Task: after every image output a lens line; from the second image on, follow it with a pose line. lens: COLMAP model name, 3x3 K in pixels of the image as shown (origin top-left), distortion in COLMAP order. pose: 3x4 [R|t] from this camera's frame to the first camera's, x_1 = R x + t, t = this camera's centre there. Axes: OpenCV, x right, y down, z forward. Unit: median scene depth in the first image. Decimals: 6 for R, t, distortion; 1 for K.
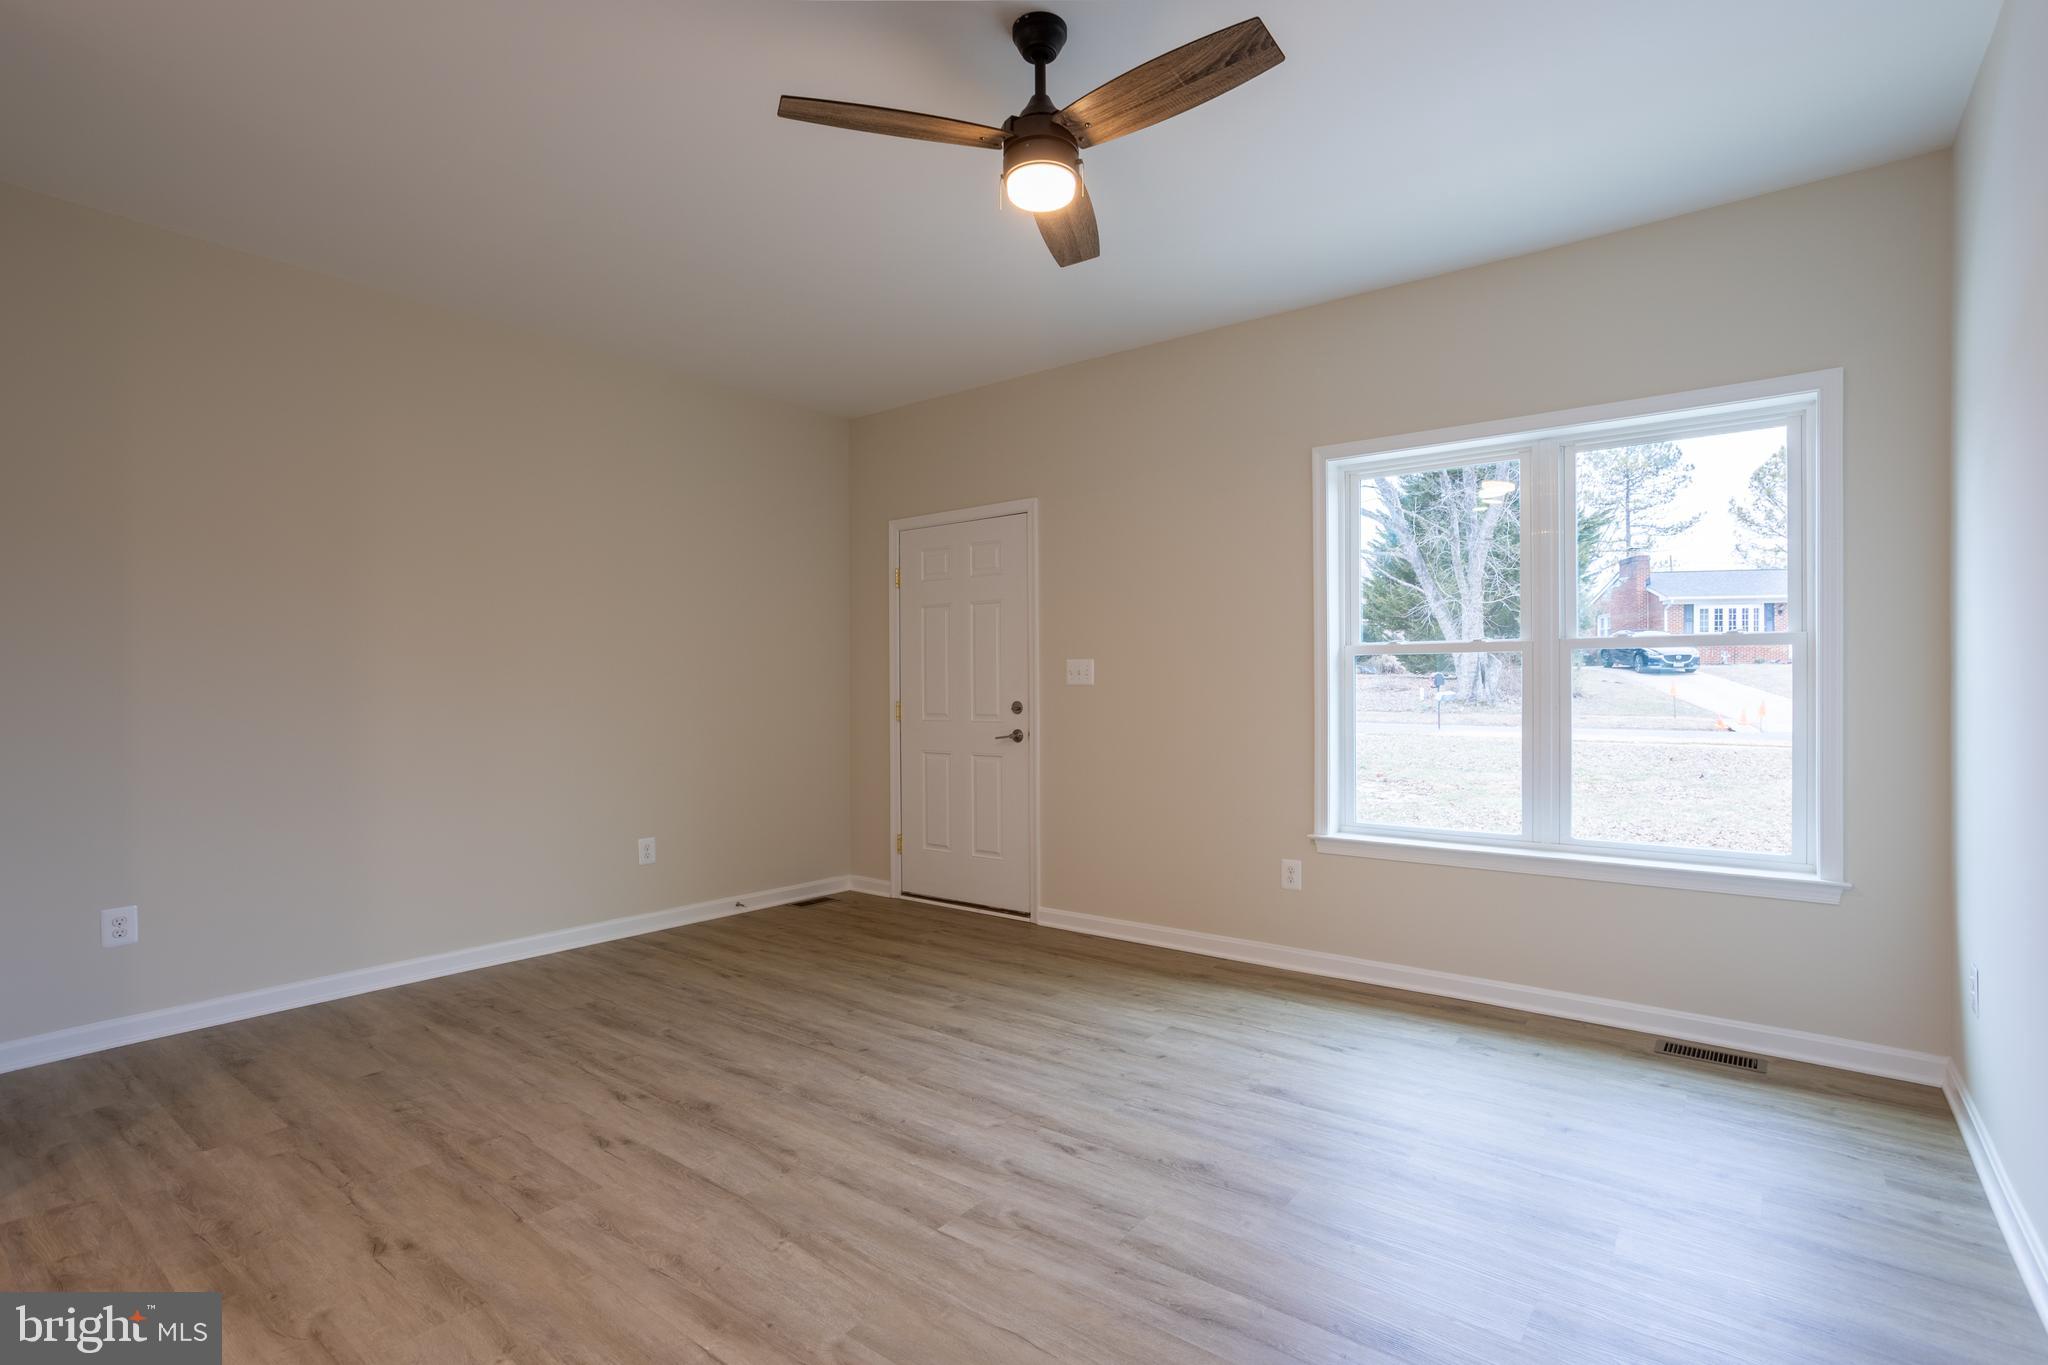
lens RADIAL K [[987.6, 0, 1027.9], [0, 987.6, 687.7], [0, 0, 1]] dist [-0.054988, 0.036129]
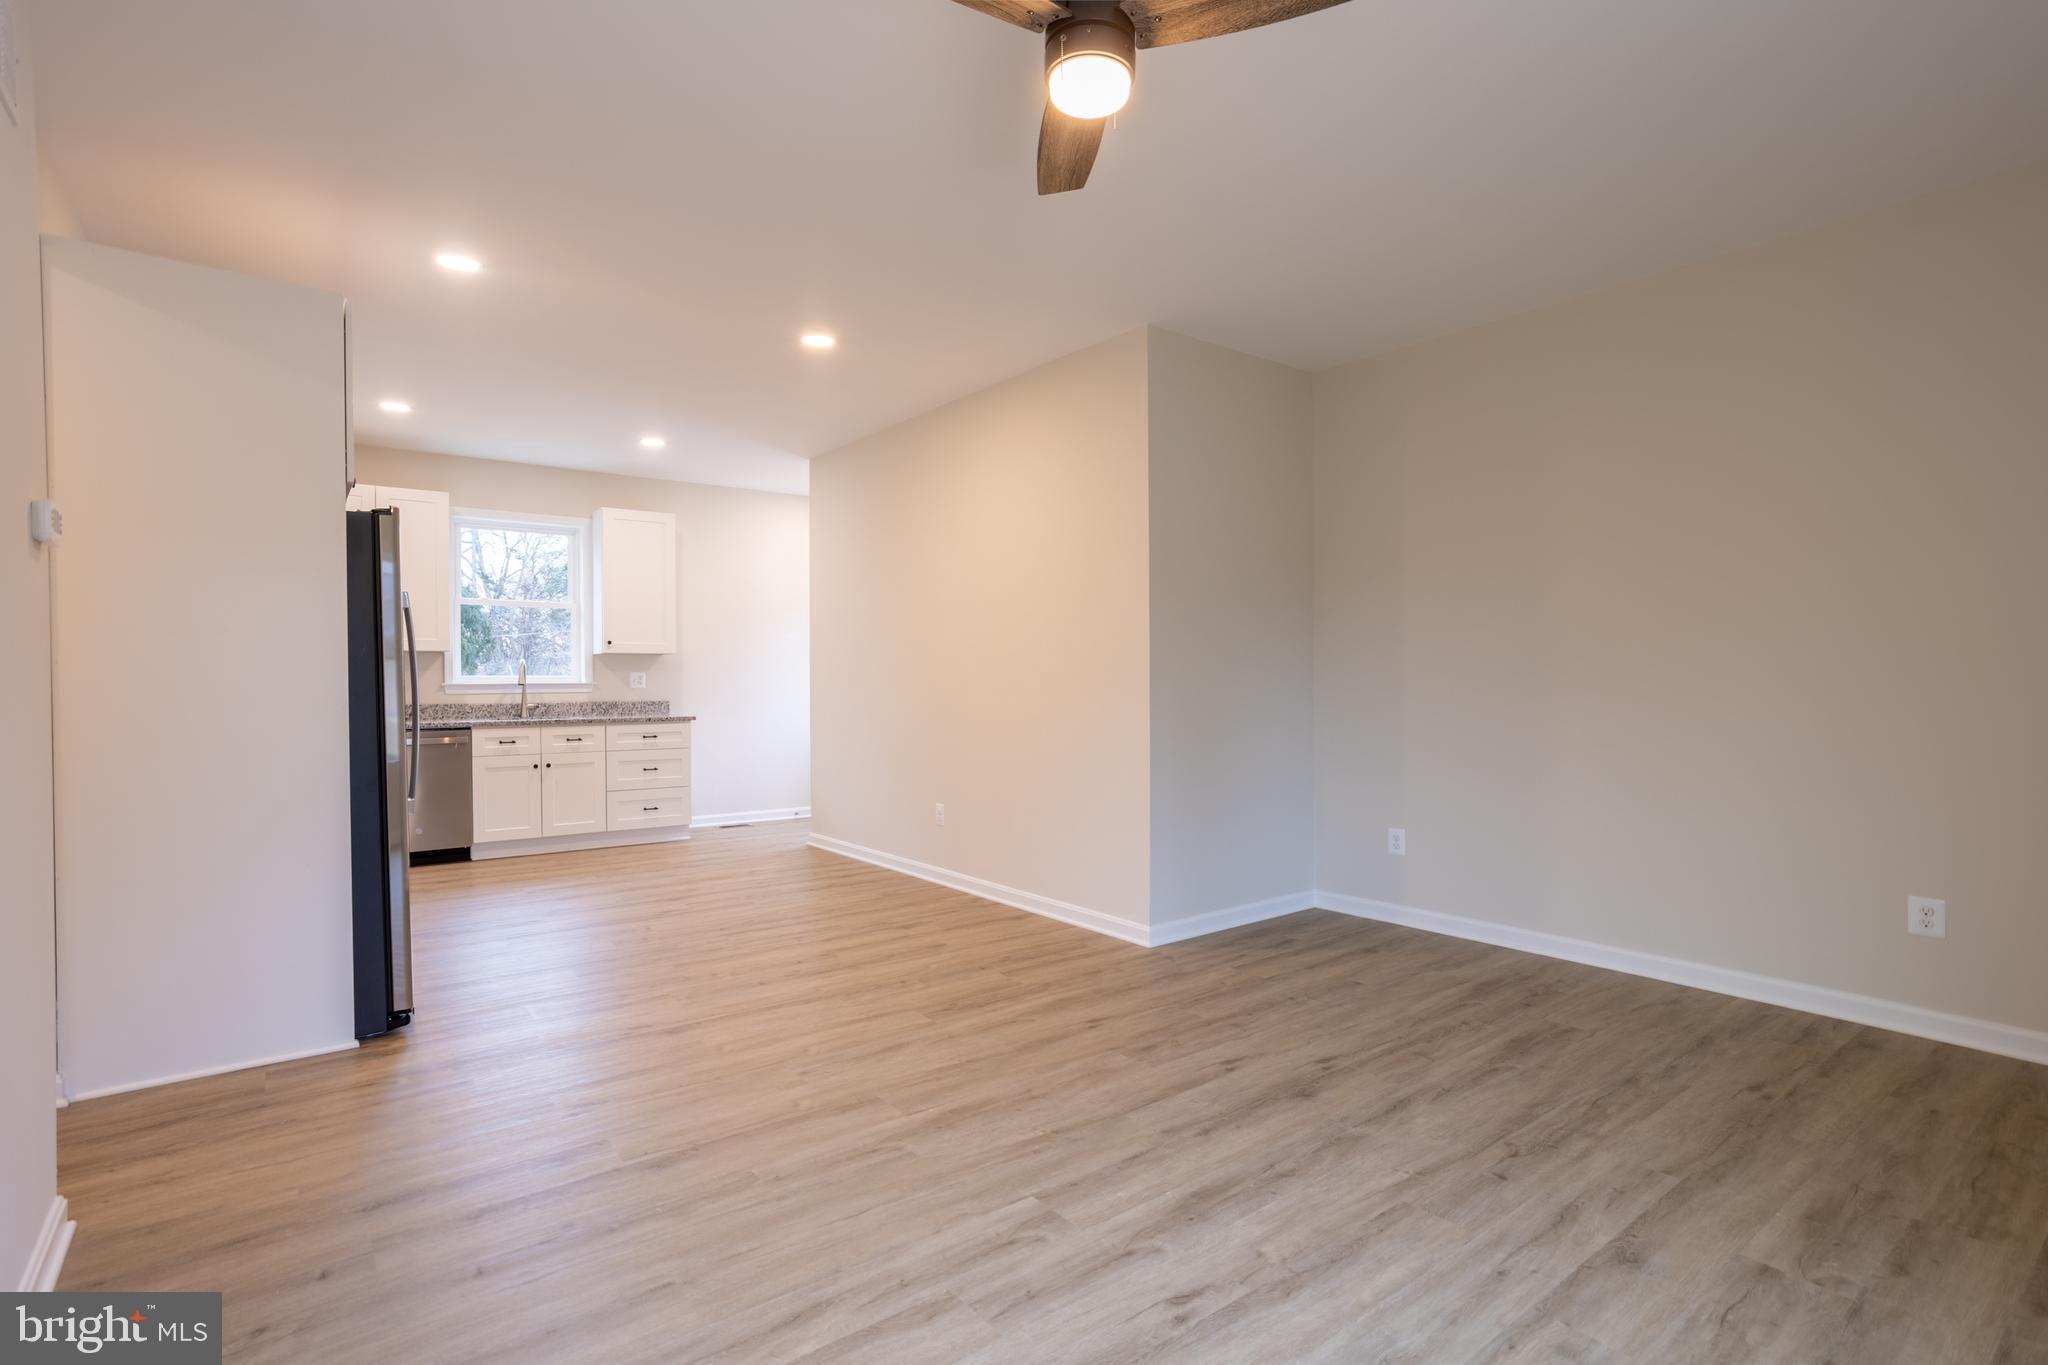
lens RADIAL K [[987.6, 0, 1027.9], [0, 987.6, 687.7], [0, 0, 1]] dist [-0.054988, 0.036129]
pose [[-0.249385, 0.014938, -0.968289, 0.568916], [0.003574, 0.999888, 0.014505, -0.005025], [0.968398, 0.000156, -0.249410, 0.778173]]
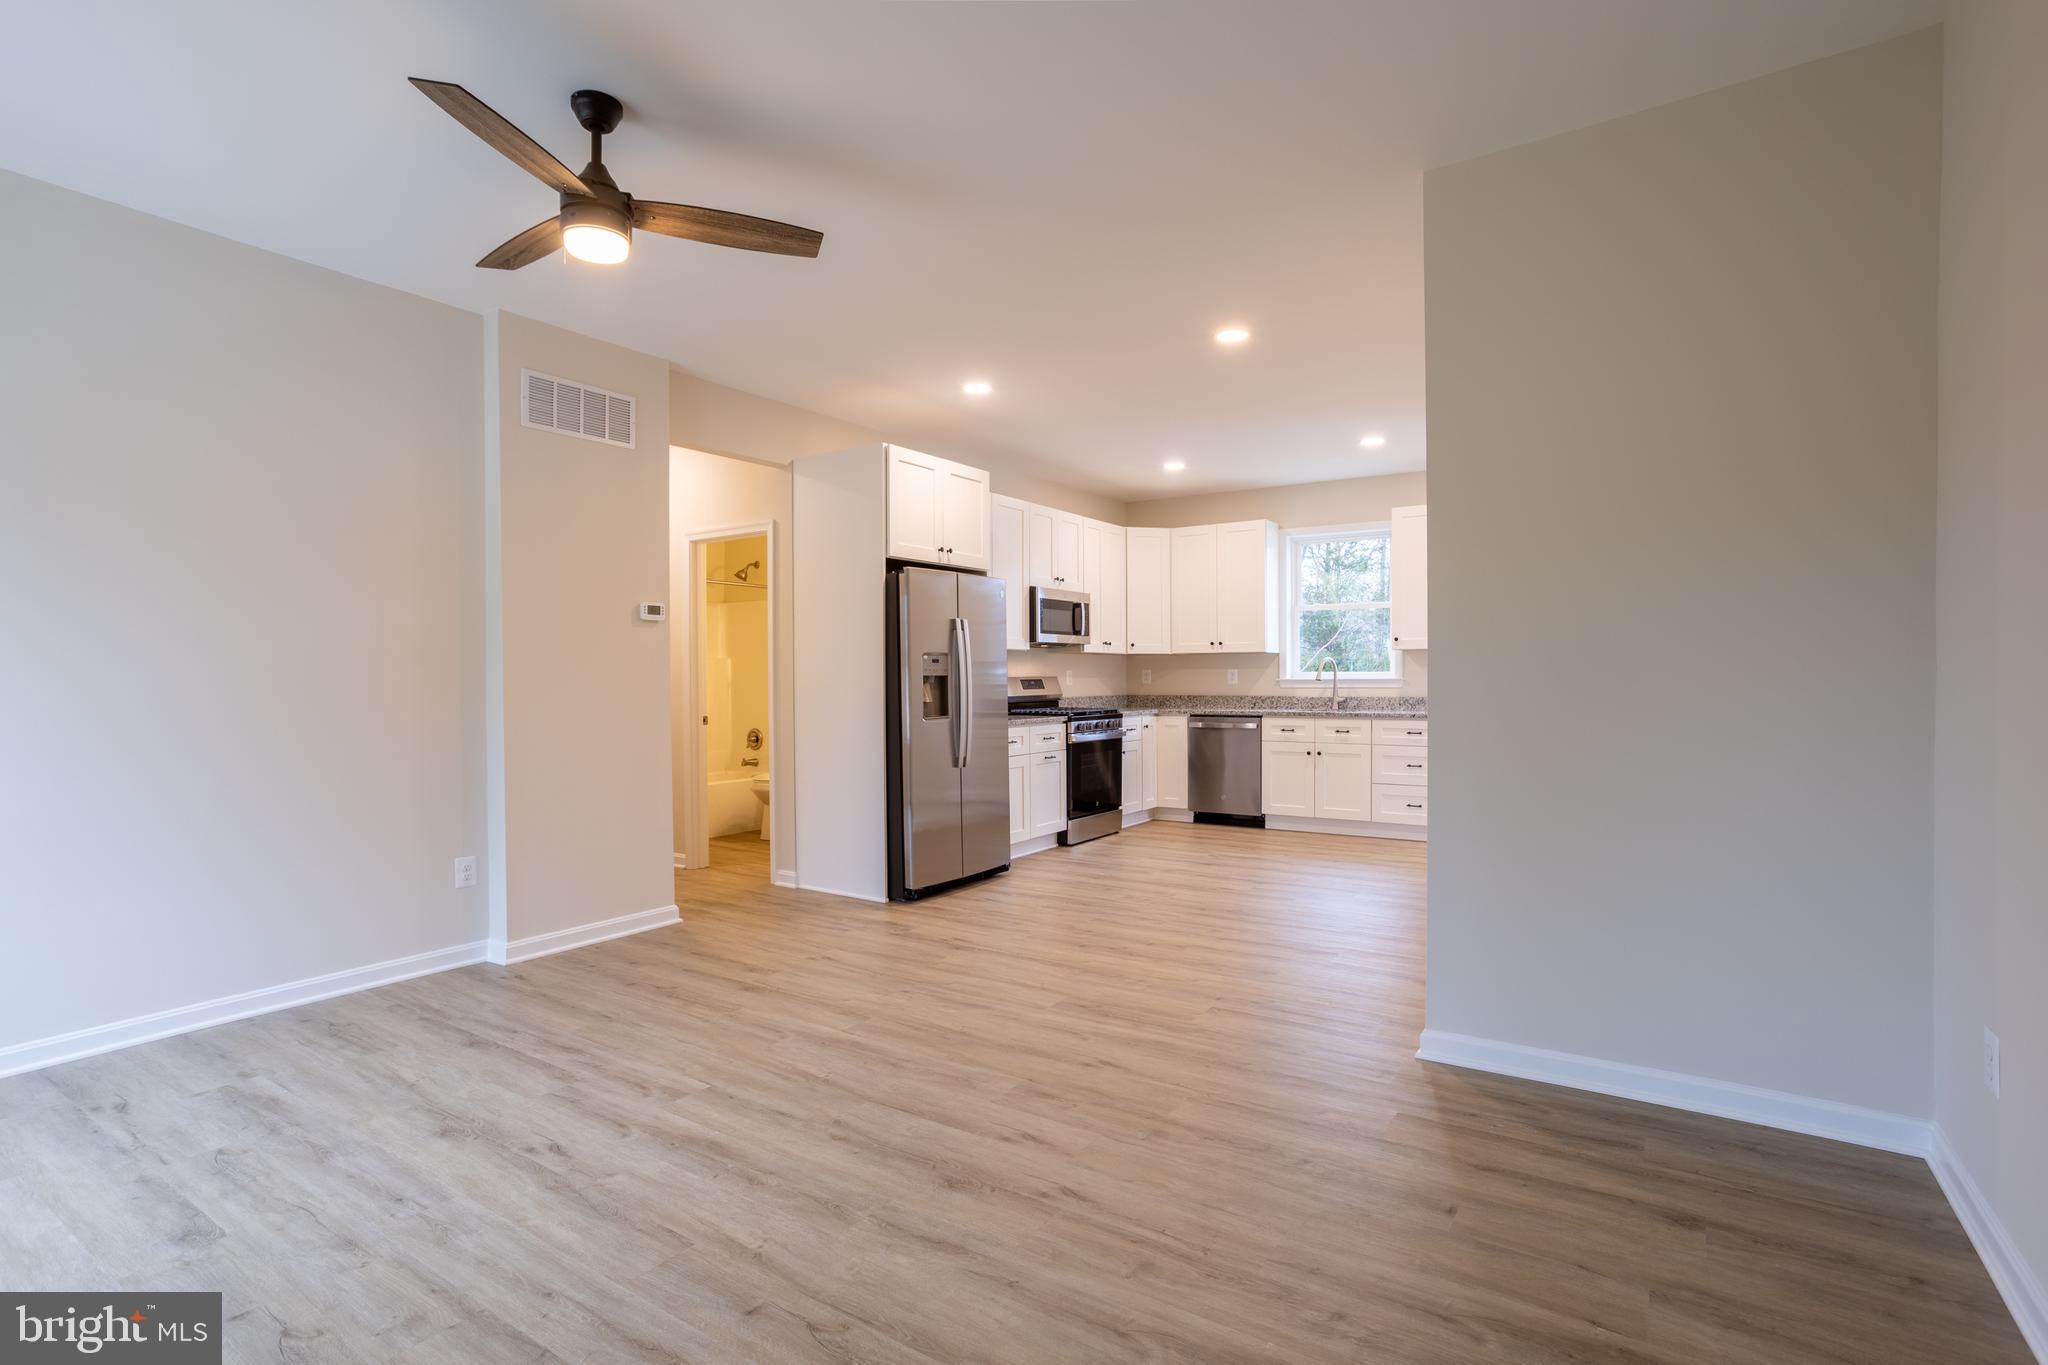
lens RADIAL K [[987.6, 0, 1027.9], [0, 987.6, 687.7], [0, 0, 1]] dist [-0.054988, 0.036129]
pose [[-0.997502, 0.010941, -0.069783, -0.272170], [0.010135, 0.999878, 0.011889, -0.001845], [0.069905, 0.011152, -0.997491, 1.461599]]
